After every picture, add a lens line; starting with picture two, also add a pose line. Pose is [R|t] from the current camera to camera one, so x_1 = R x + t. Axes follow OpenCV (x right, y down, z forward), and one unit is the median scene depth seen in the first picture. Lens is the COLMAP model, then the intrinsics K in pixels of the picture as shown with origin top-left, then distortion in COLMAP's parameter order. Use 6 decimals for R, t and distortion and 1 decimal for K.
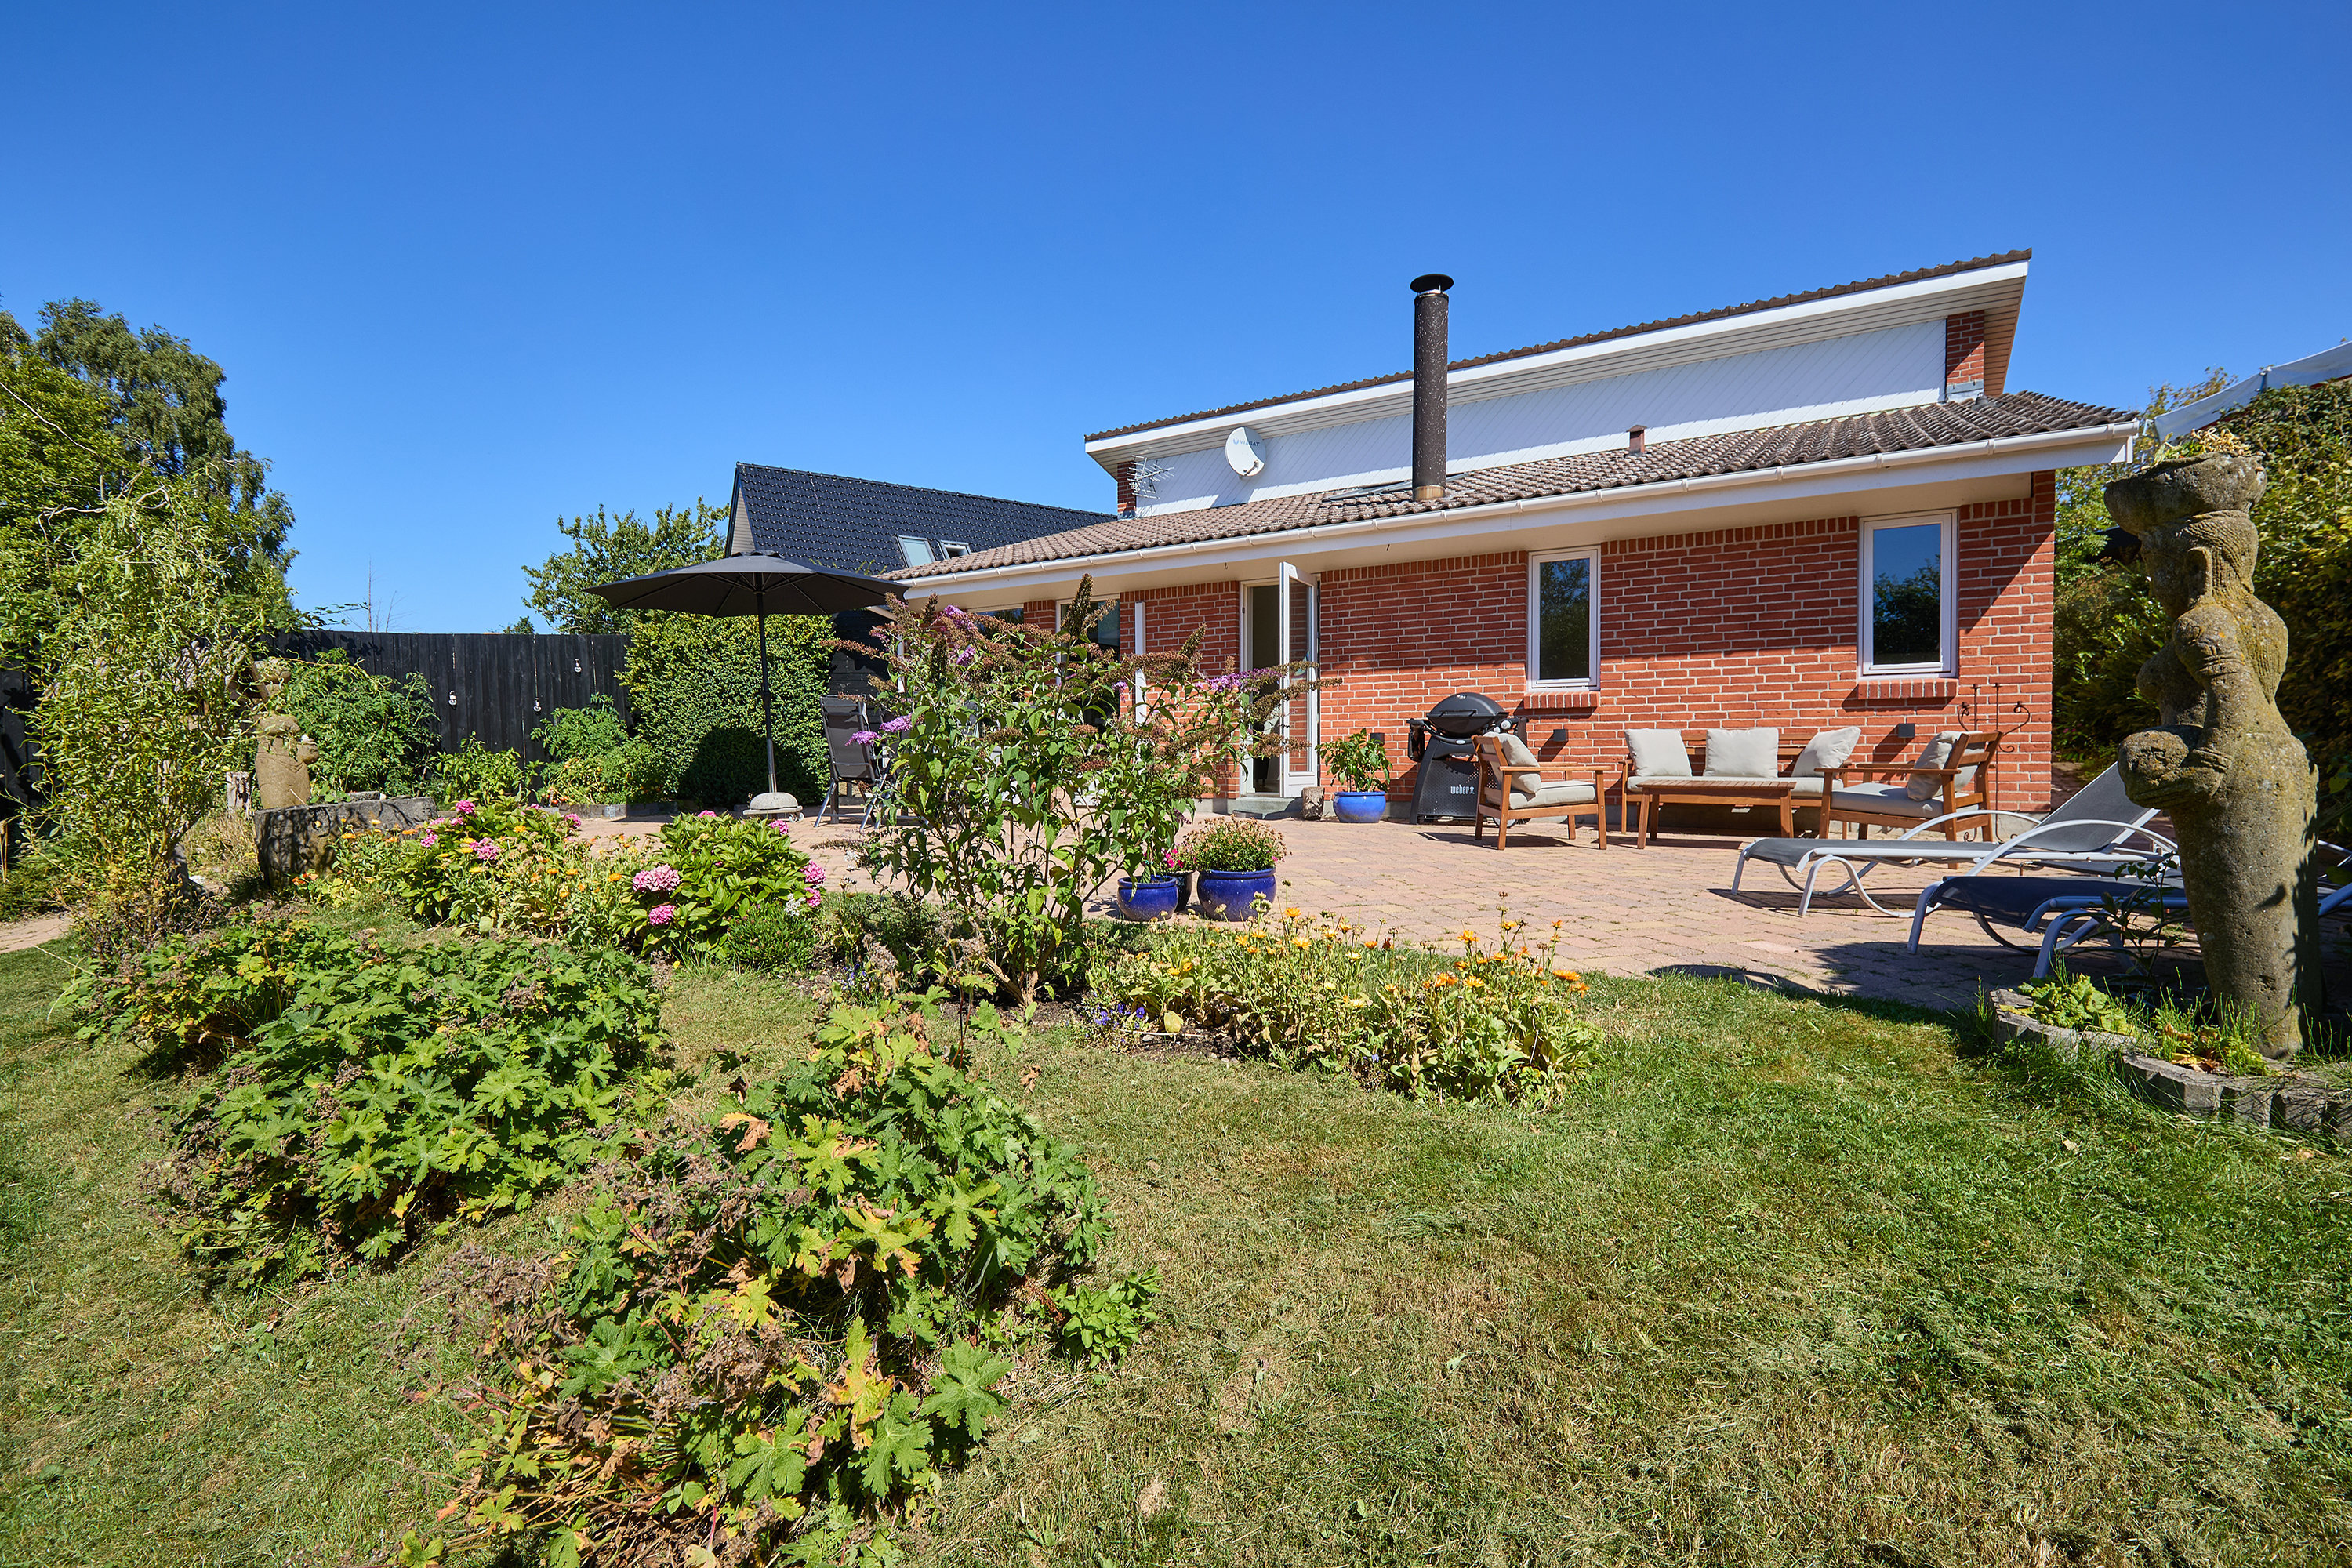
lens RADIAL K [[1063.6, 0, 1182.7], [0, 1063.6, 784.5], [0, 0, 1]] dist [0.004858, -0.000380]
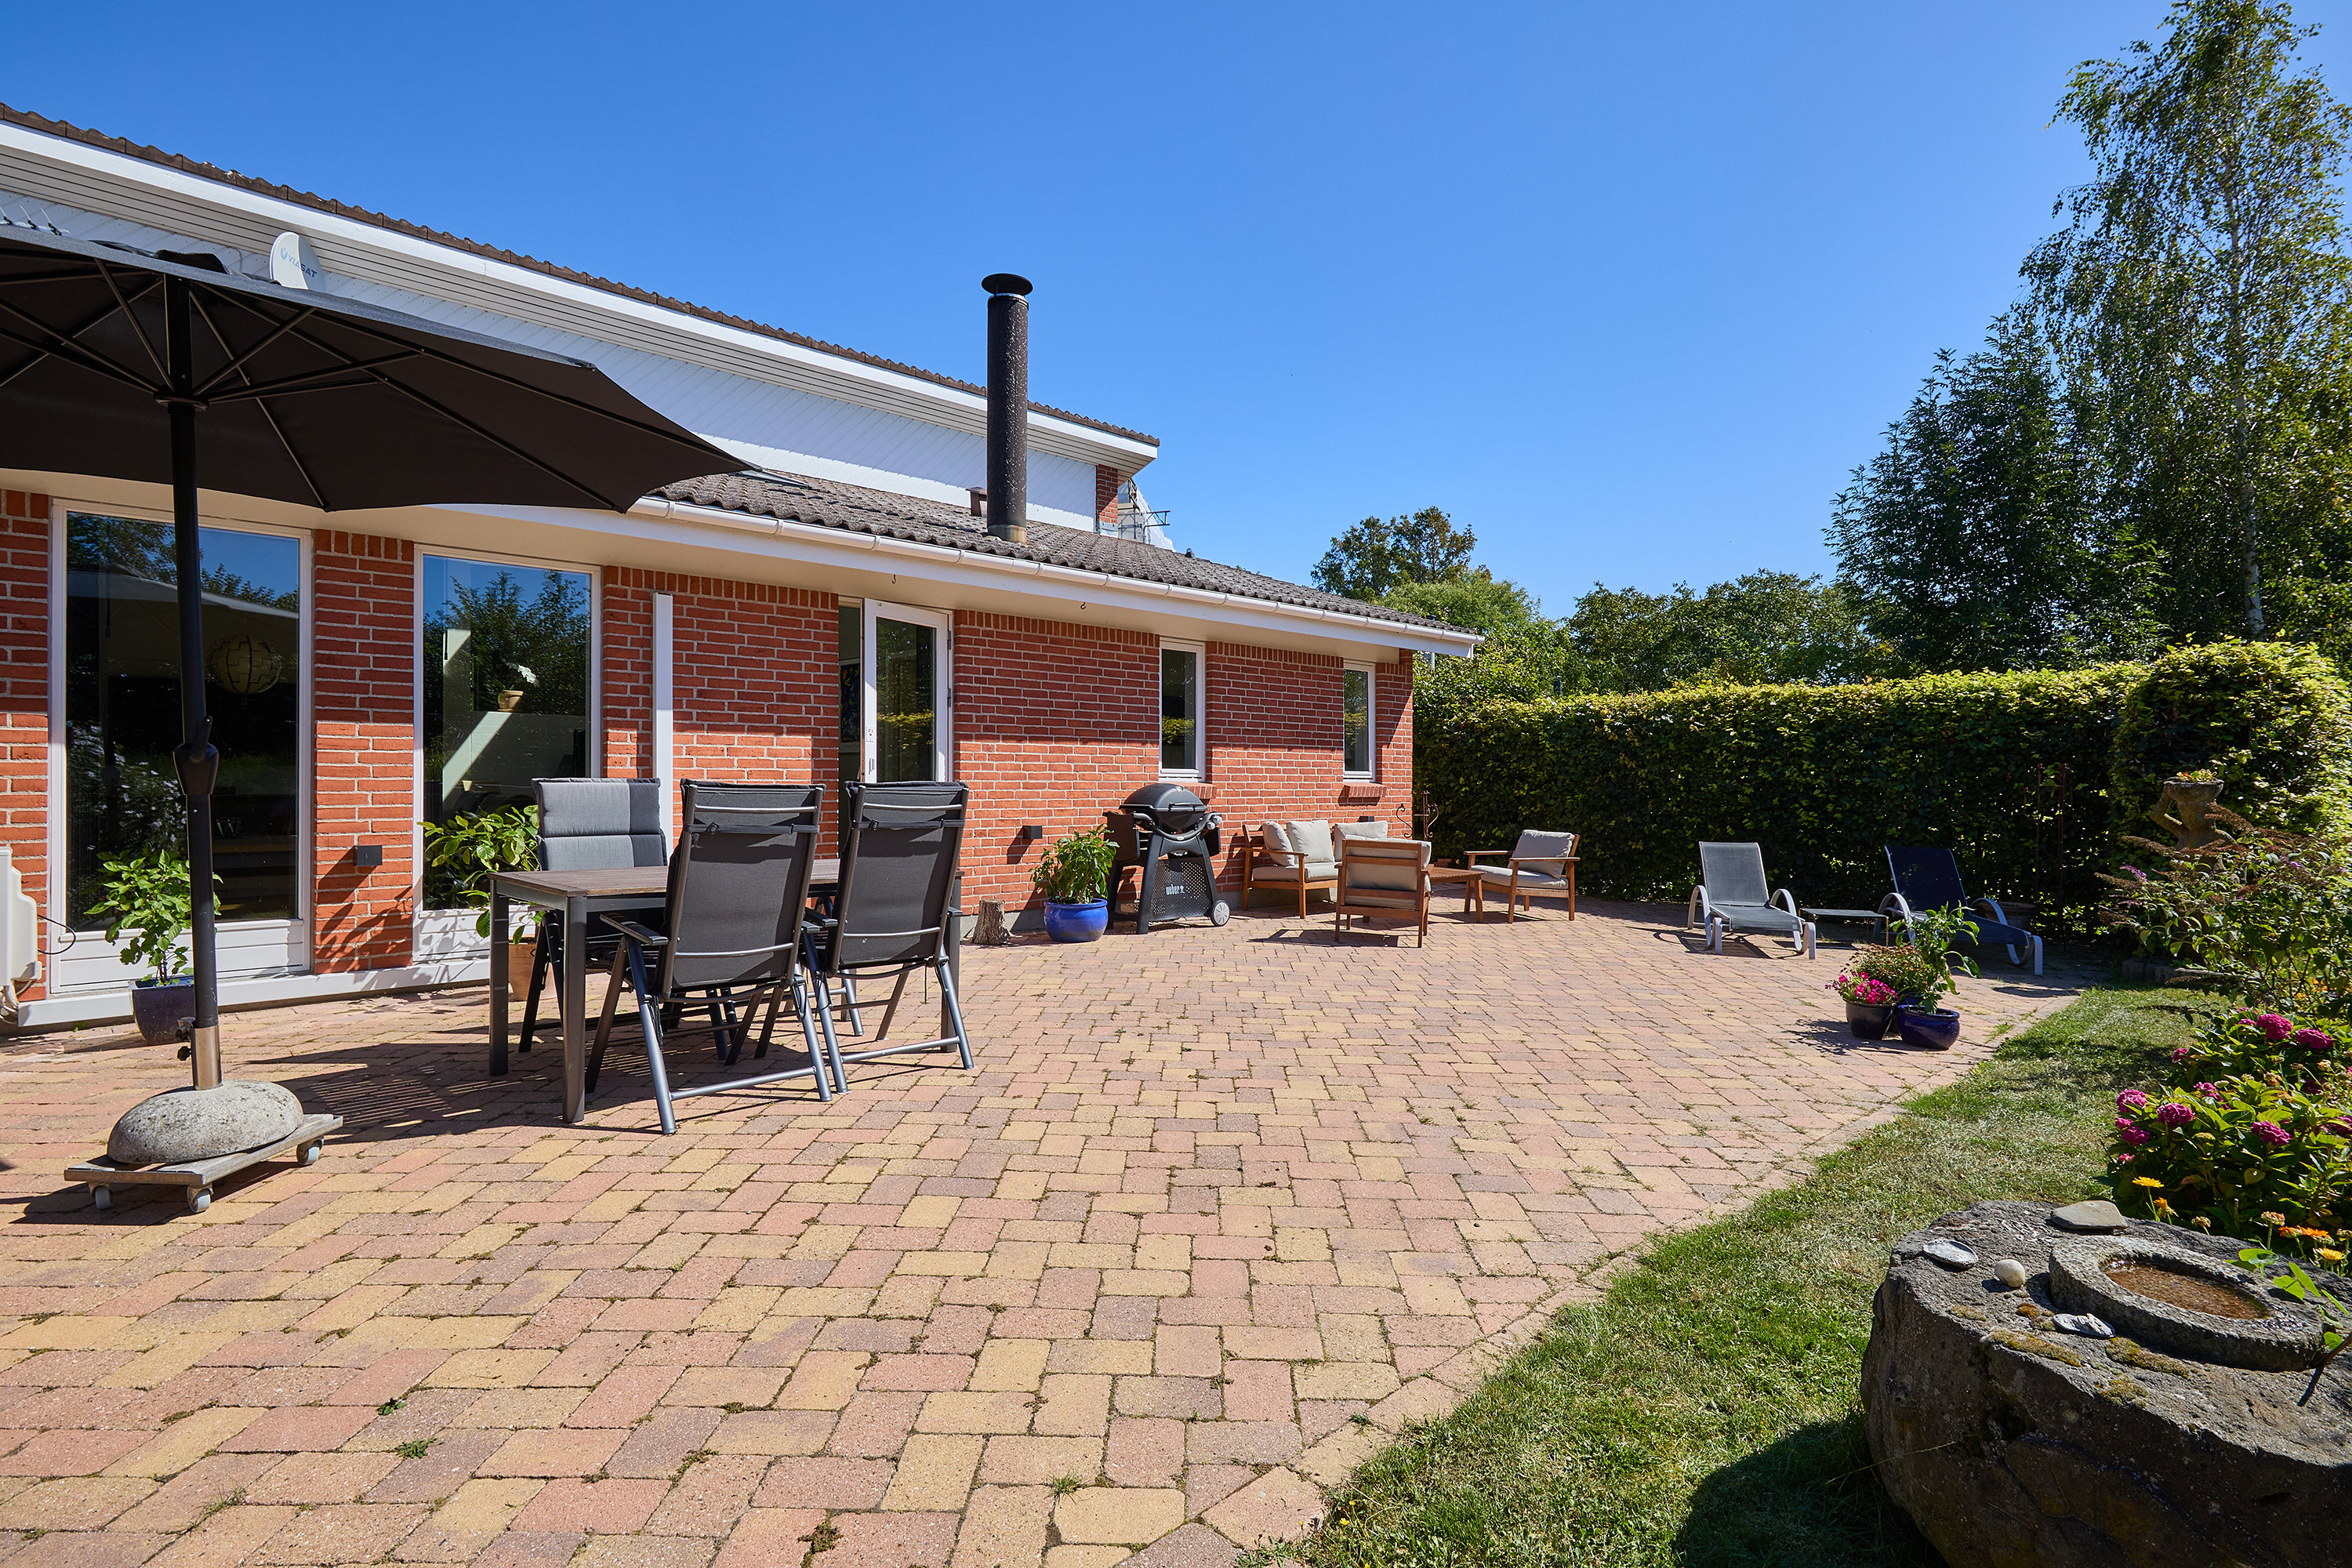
lens RADIAL K [[1144.3, 0, 1184.4], [0, 1144.3, 782.7], [0, 0, 1]] dist [0.003778, 0.000346]
pose [[0.271142, 0.002396, 0.962536, -0.681739], [0.008217, 0.999955, -0.004804, -0.081294], [-0.962504, 0.009212, 0.271110, 0.705908]]
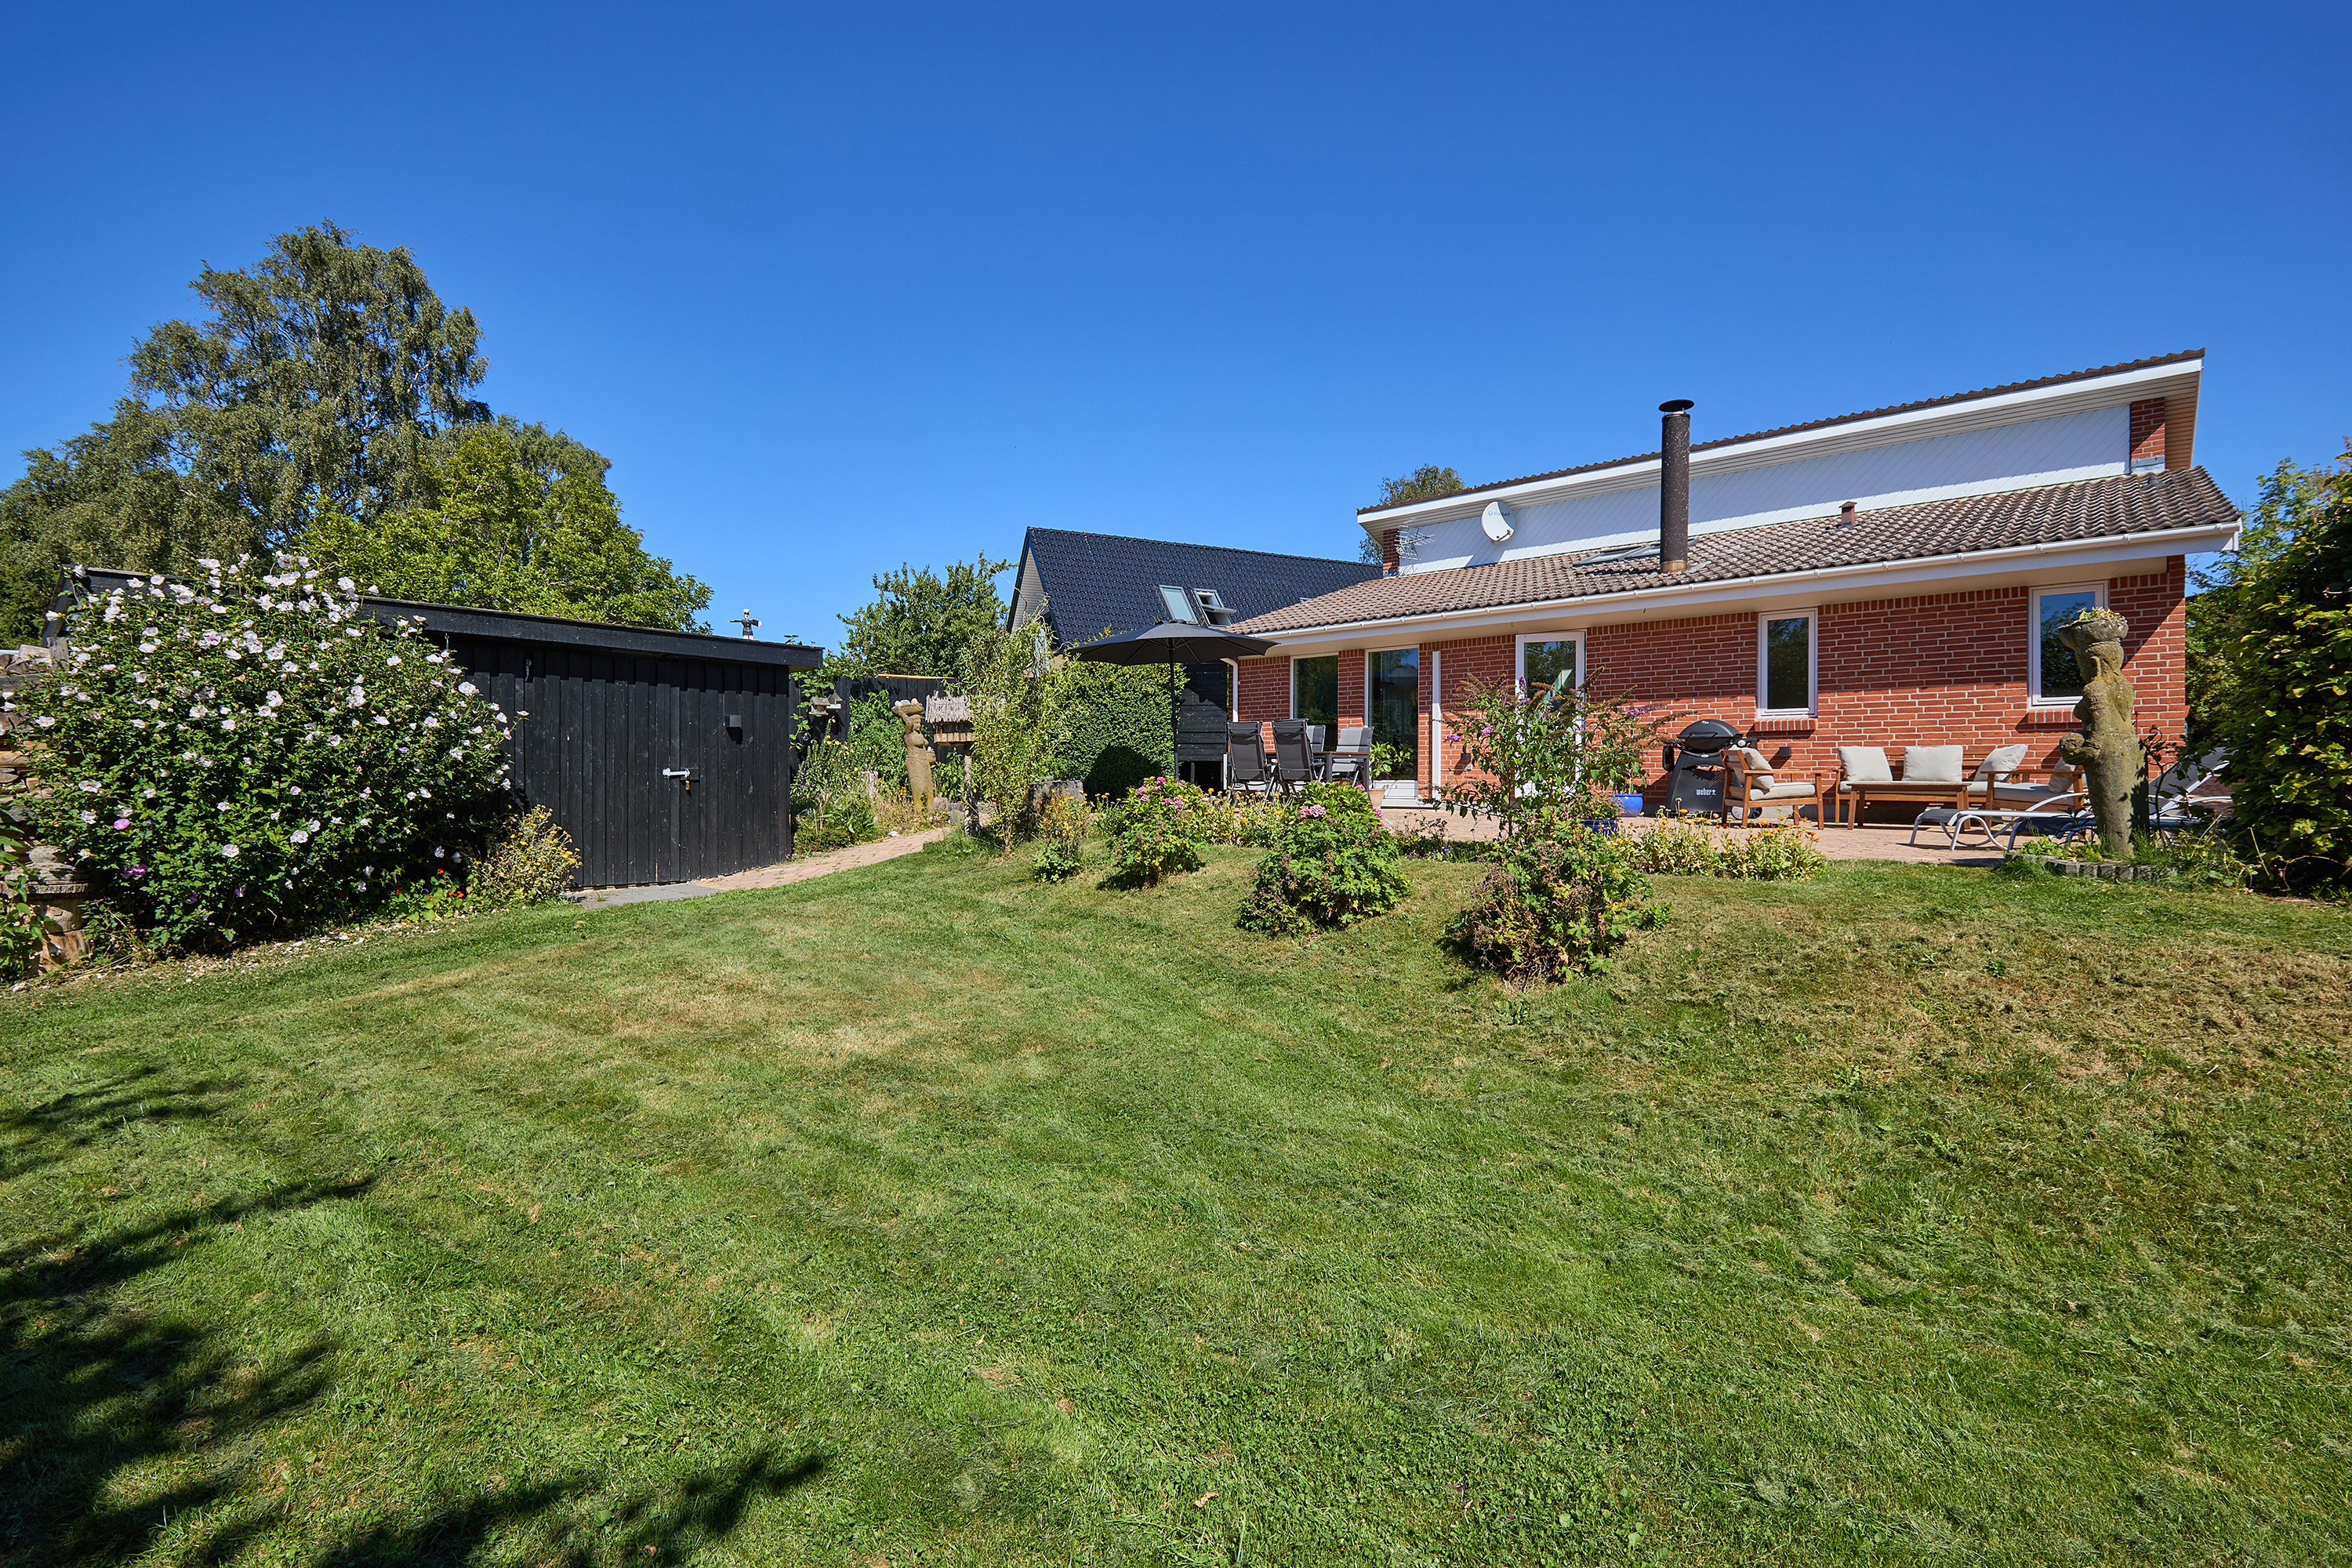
lens RADIAL K [[1063.6, 0, 1188.8], [0, 1063.6, 784.3], [0, 0, 1]] dist [0.004858, -0.000380]
pose [[0.988131, 0.008231, -0.153390, -0.172336], [-0.012288, 0.999599, -0.025517, 0.037577], [0.153119, 0.027099, 0.987836, -0.415755]]
